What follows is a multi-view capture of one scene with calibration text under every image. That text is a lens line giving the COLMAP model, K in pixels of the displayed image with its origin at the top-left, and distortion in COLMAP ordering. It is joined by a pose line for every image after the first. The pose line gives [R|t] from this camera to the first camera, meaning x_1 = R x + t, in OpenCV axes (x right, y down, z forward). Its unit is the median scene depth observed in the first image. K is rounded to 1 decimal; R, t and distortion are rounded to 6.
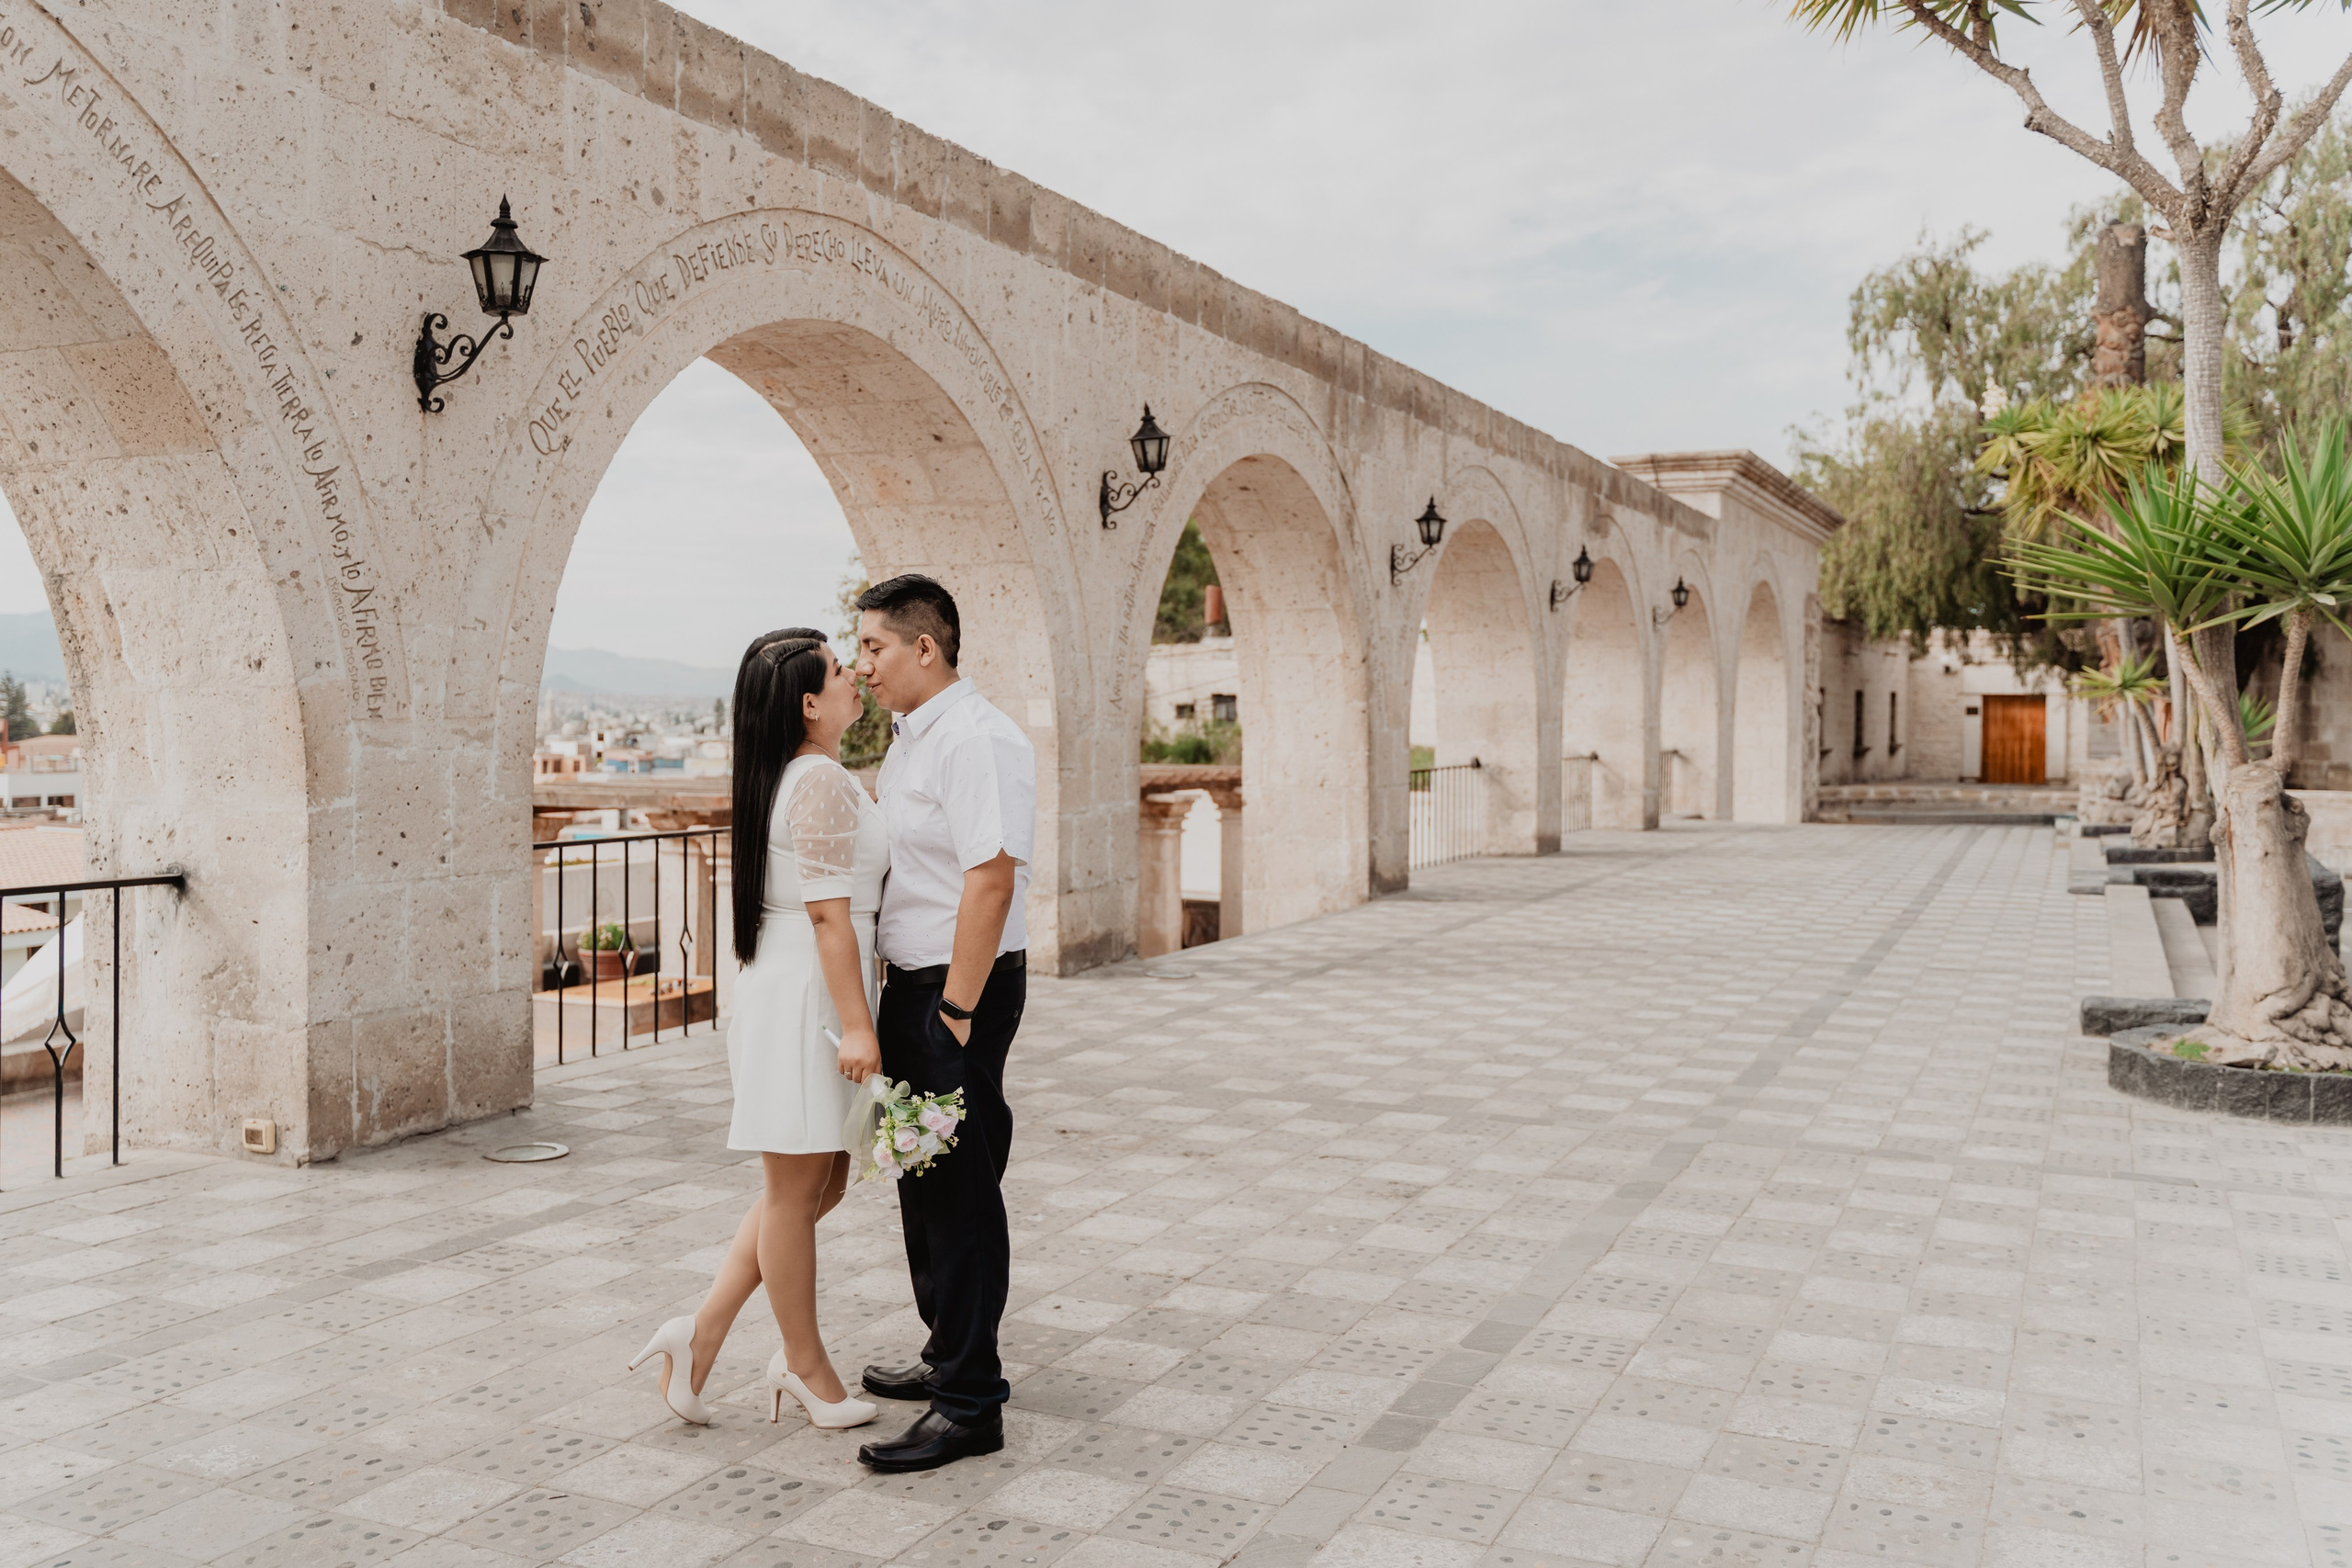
lens RADIAL K [[2216.8, 0, 1161.8], [0, 2216.8, 733.5], [0, 0, 1]] dist [-0.002695, -0.003836]
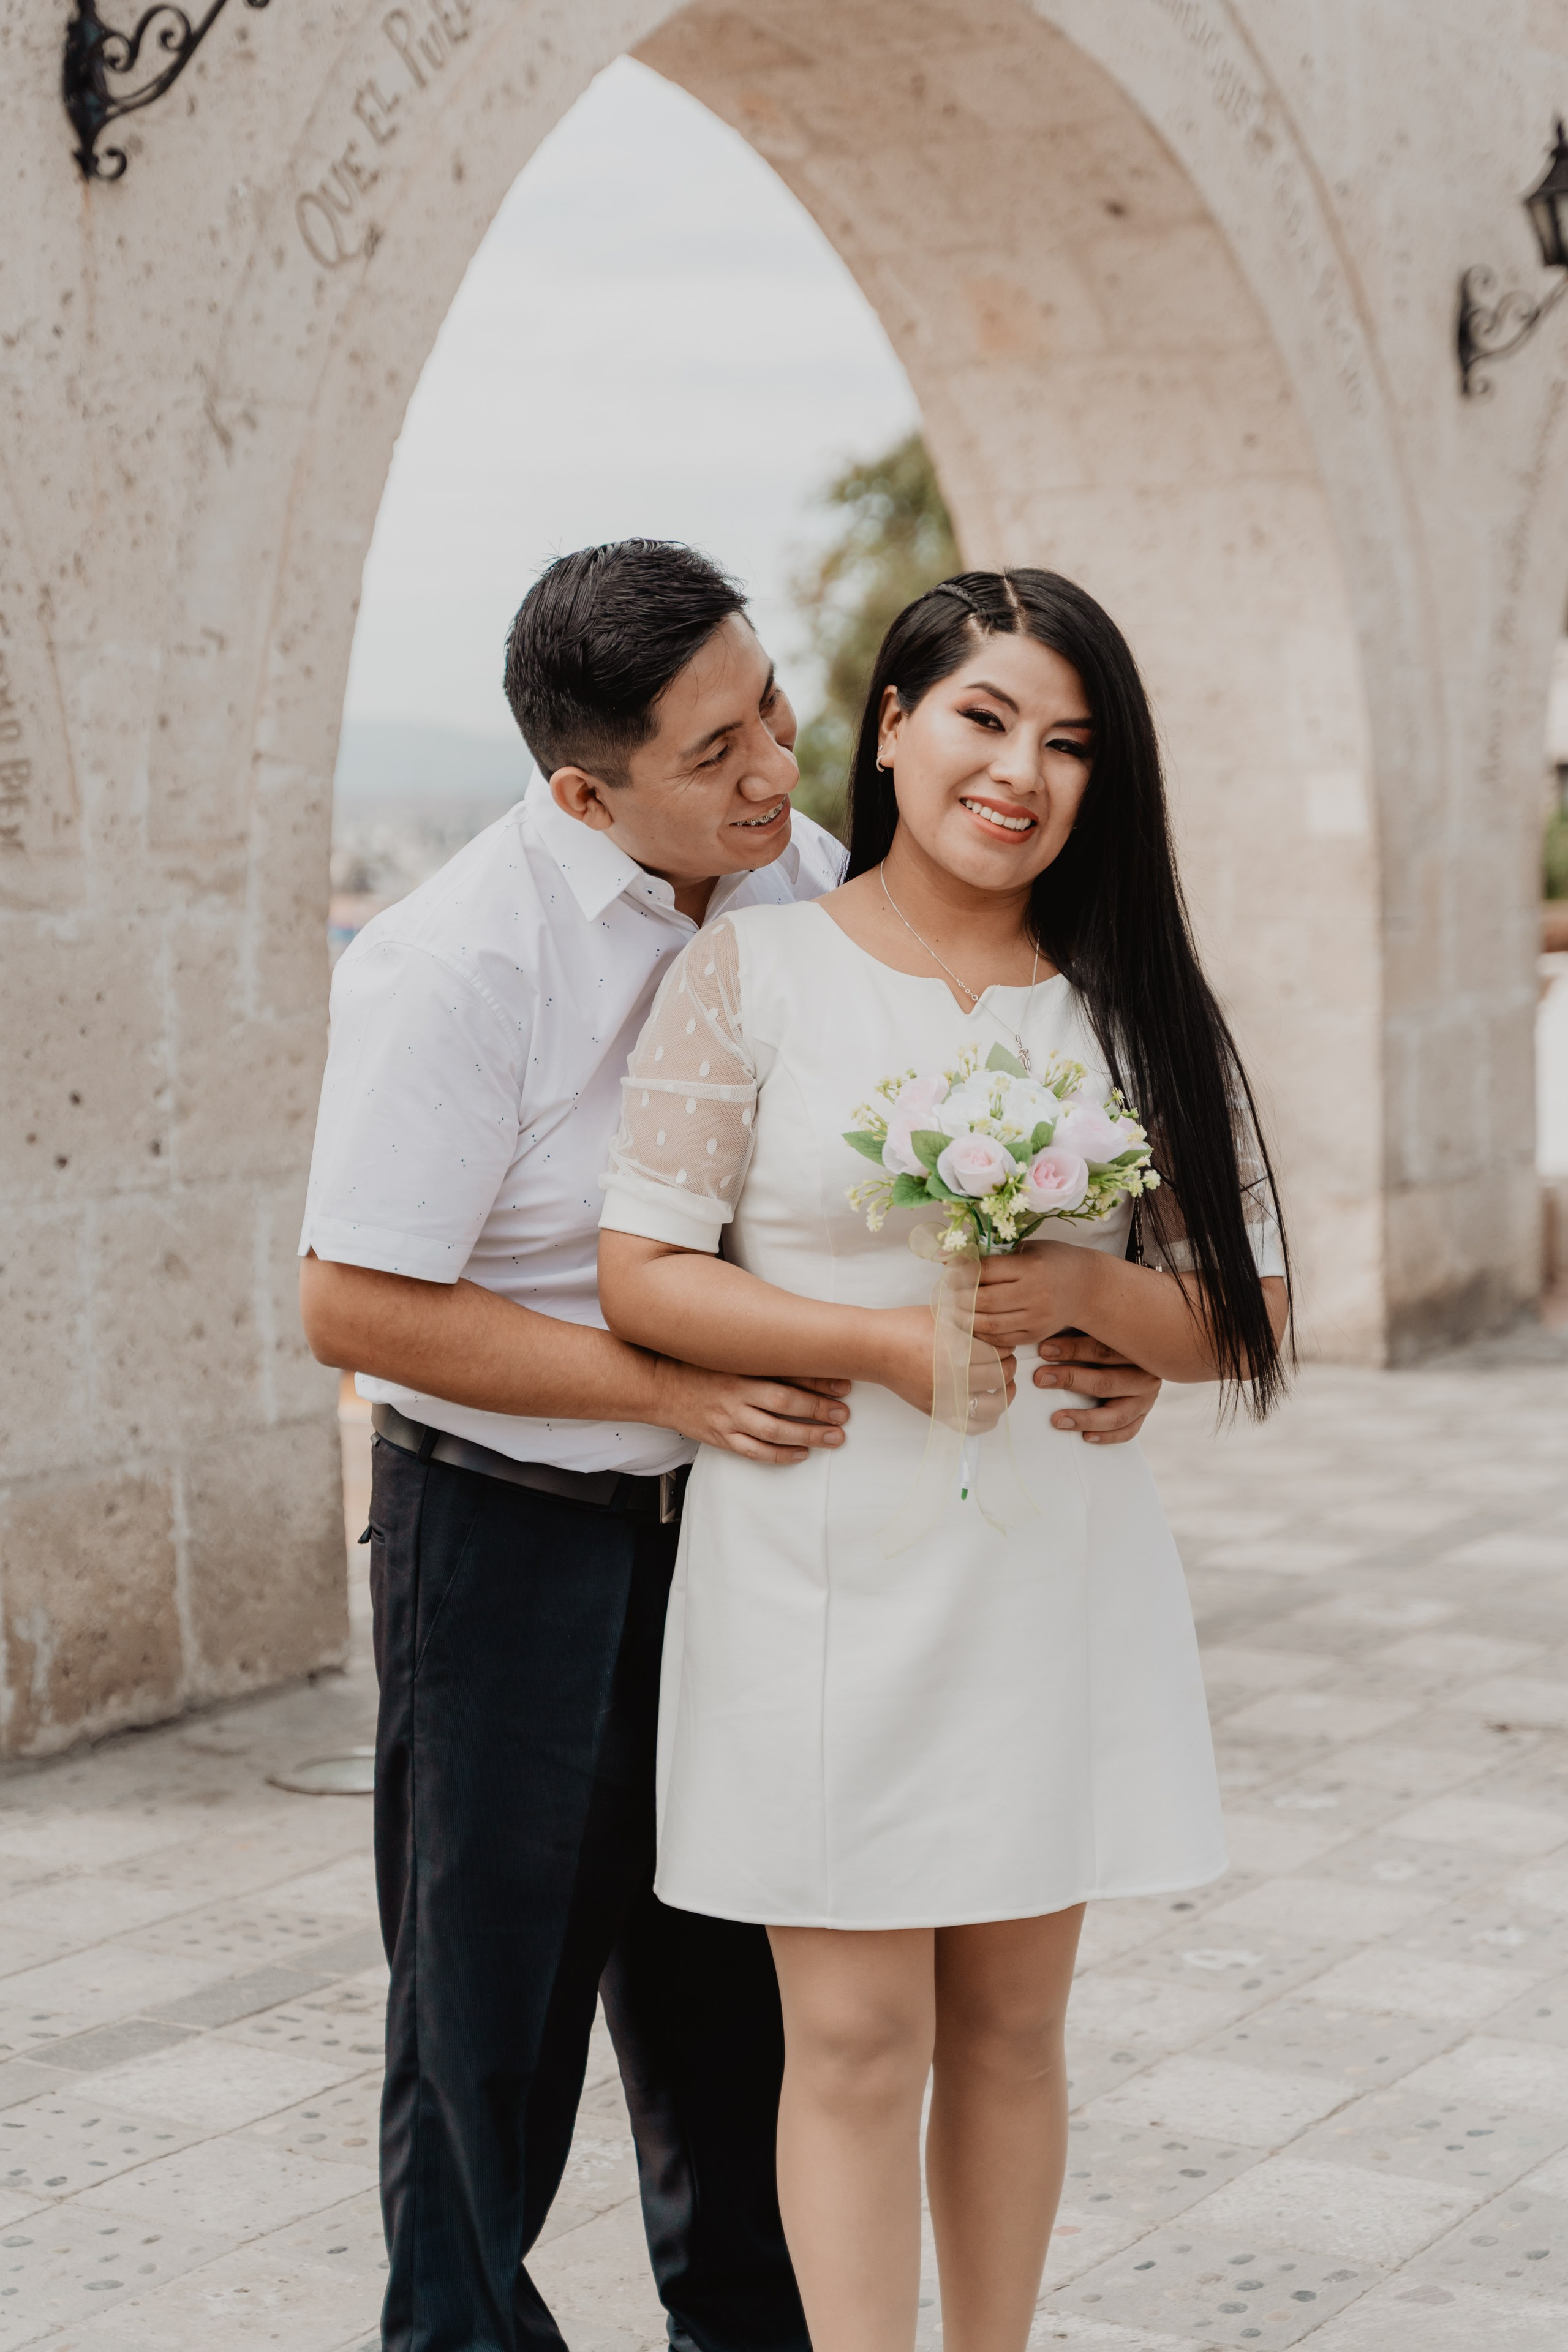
lens RADIAL K [[4283.7, 0, 690.9], [0, 4283.7, 1168.3], [0, 0, 1]] dist [0.017556, -0.124420]
pose [[0.989960, -0.013744, -0.140675, -0.078381], [0.024152, 0.997072, 0.072553, -0.001819], [0.139266, -0.075222, 0.987394, 0.111715]]
